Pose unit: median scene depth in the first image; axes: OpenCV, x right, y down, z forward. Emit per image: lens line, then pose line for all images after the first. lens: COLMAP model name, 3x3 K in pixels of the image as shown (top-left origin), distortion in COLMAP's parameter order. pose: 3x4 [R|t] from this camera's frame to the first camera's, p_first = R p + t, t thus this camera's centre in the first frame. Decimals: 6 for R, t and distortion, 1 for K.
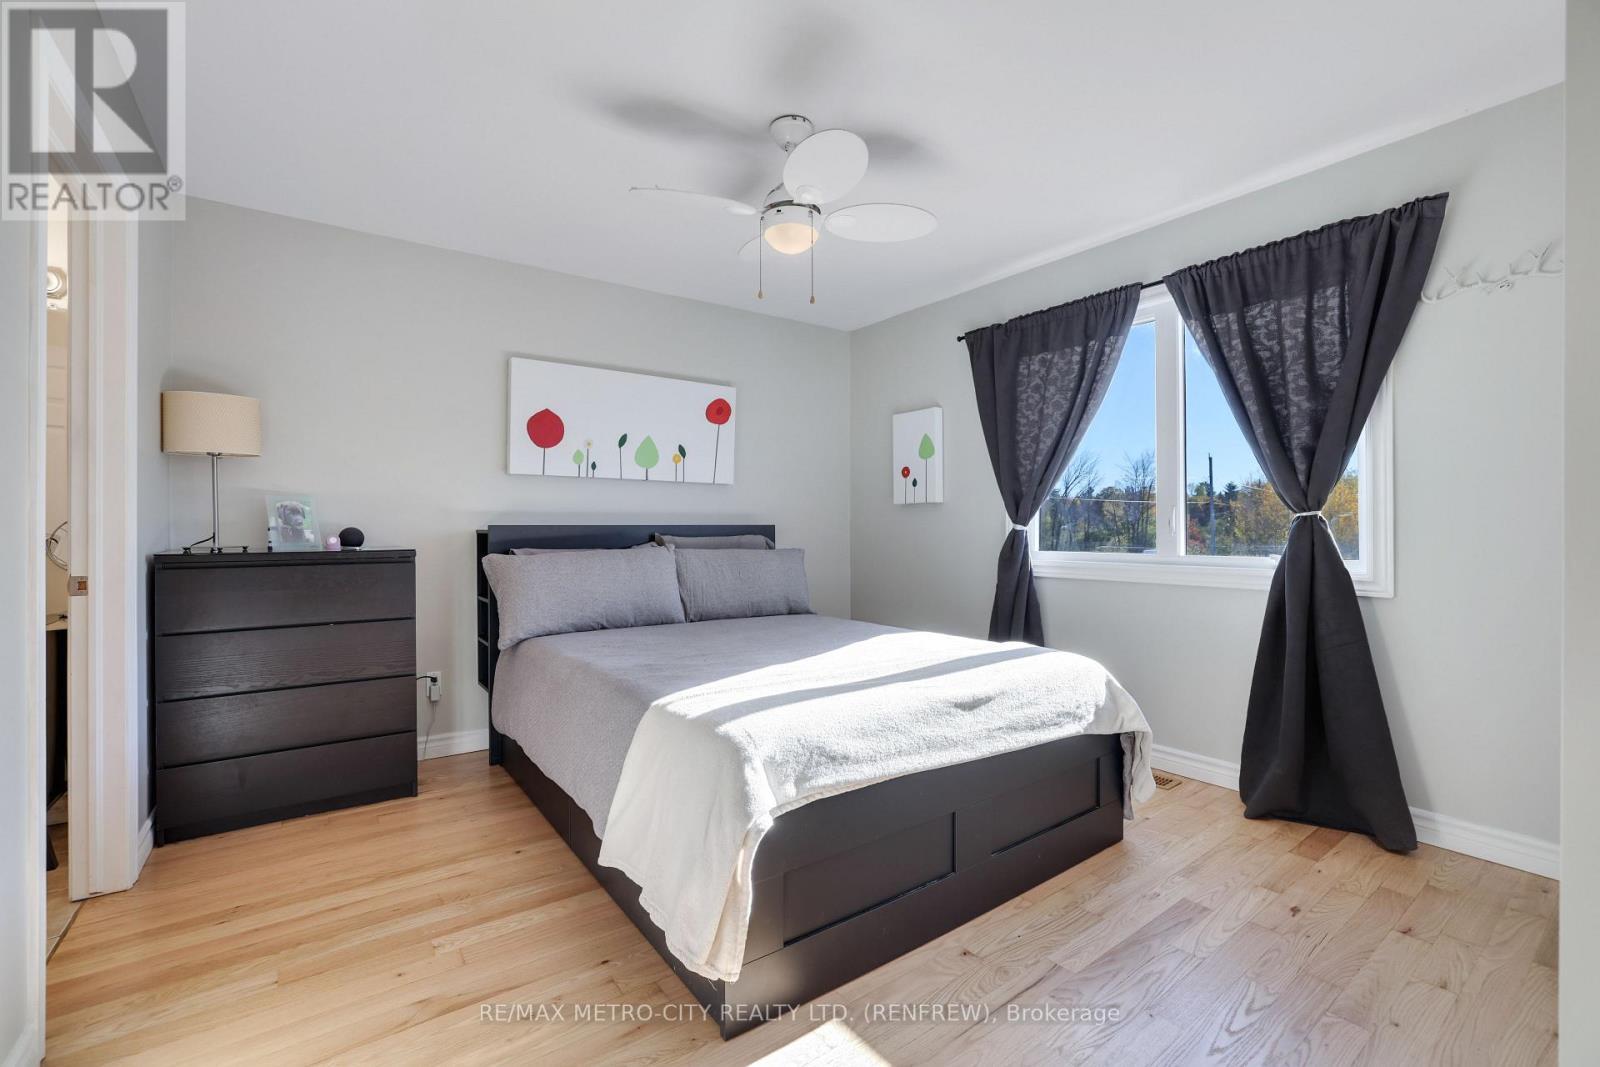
lens RADIAL K [[692.0, 0, 771.6], [0, 692.0, 532.2], [0, 0, 1]] dist [-0.044684, 0.012465]
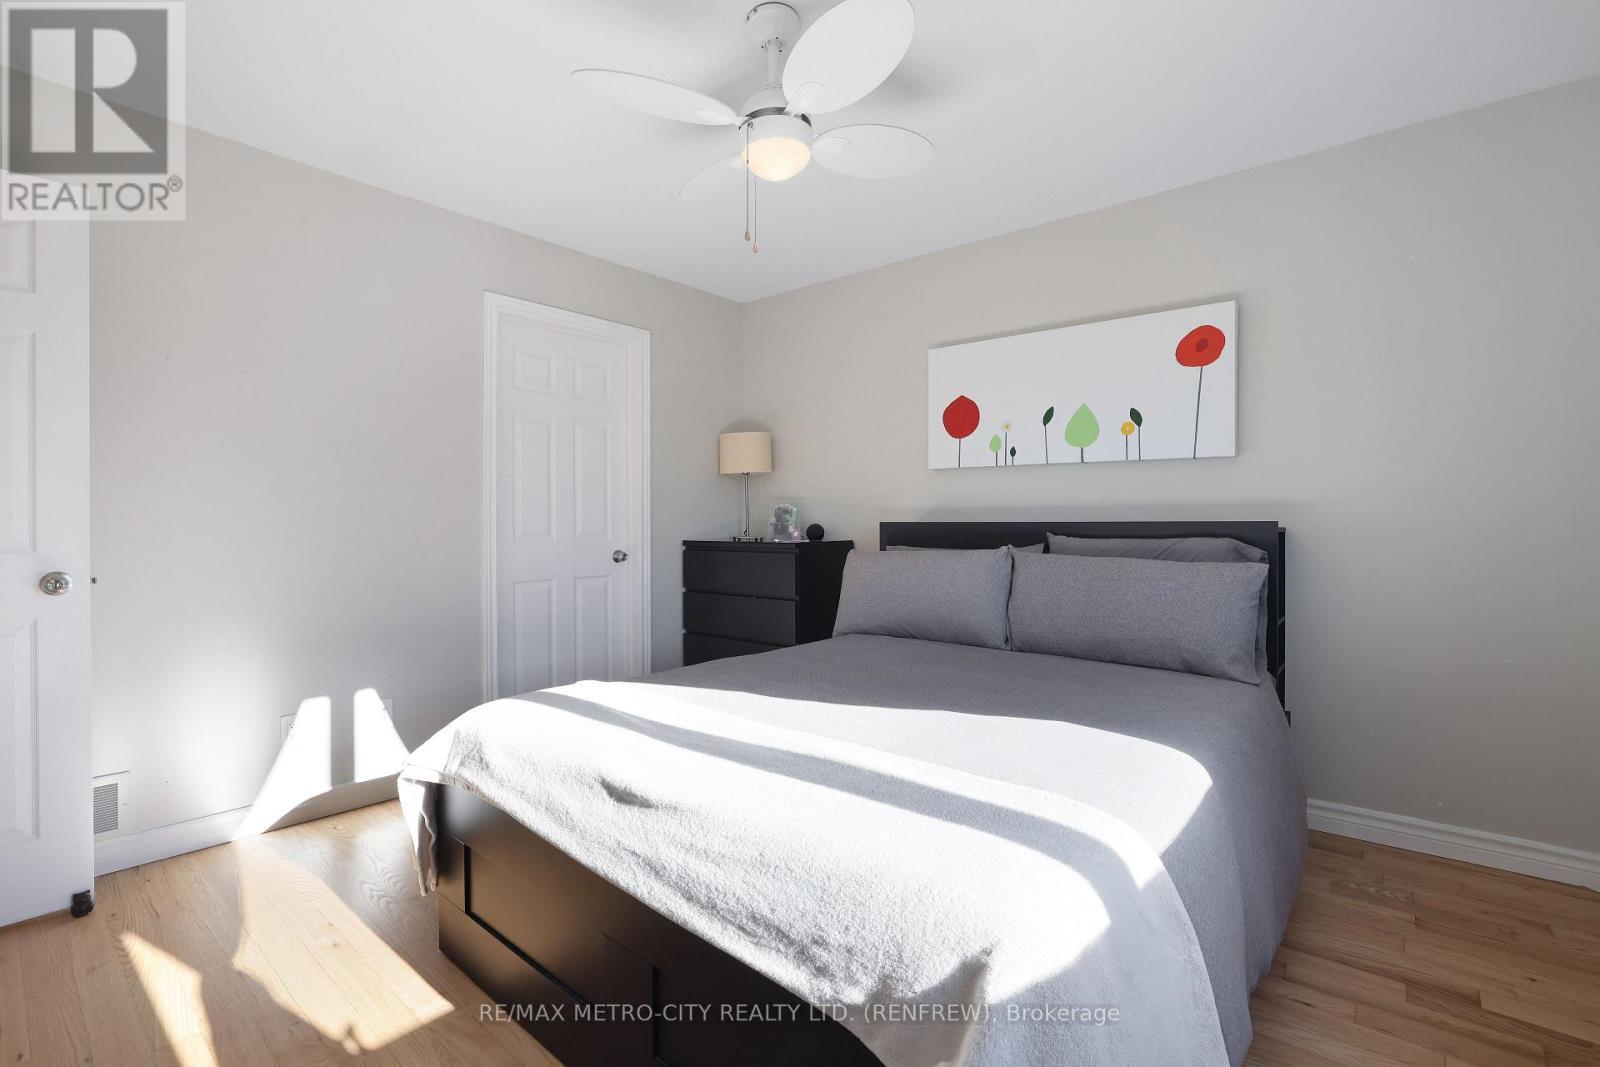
lens RADIAL K [[724.9, 0, 797.7], [0, 724.9, 522.9], [0, 0, 1]] dist [-0.051015, 0.022704]
pose [[0.252451, 0.002903, -0.967605, 0.609215], [-0.007134, 0.999974, 0.001138, -0.009081], [0.967583, 0.006616, 0.252466, 0.598108]]
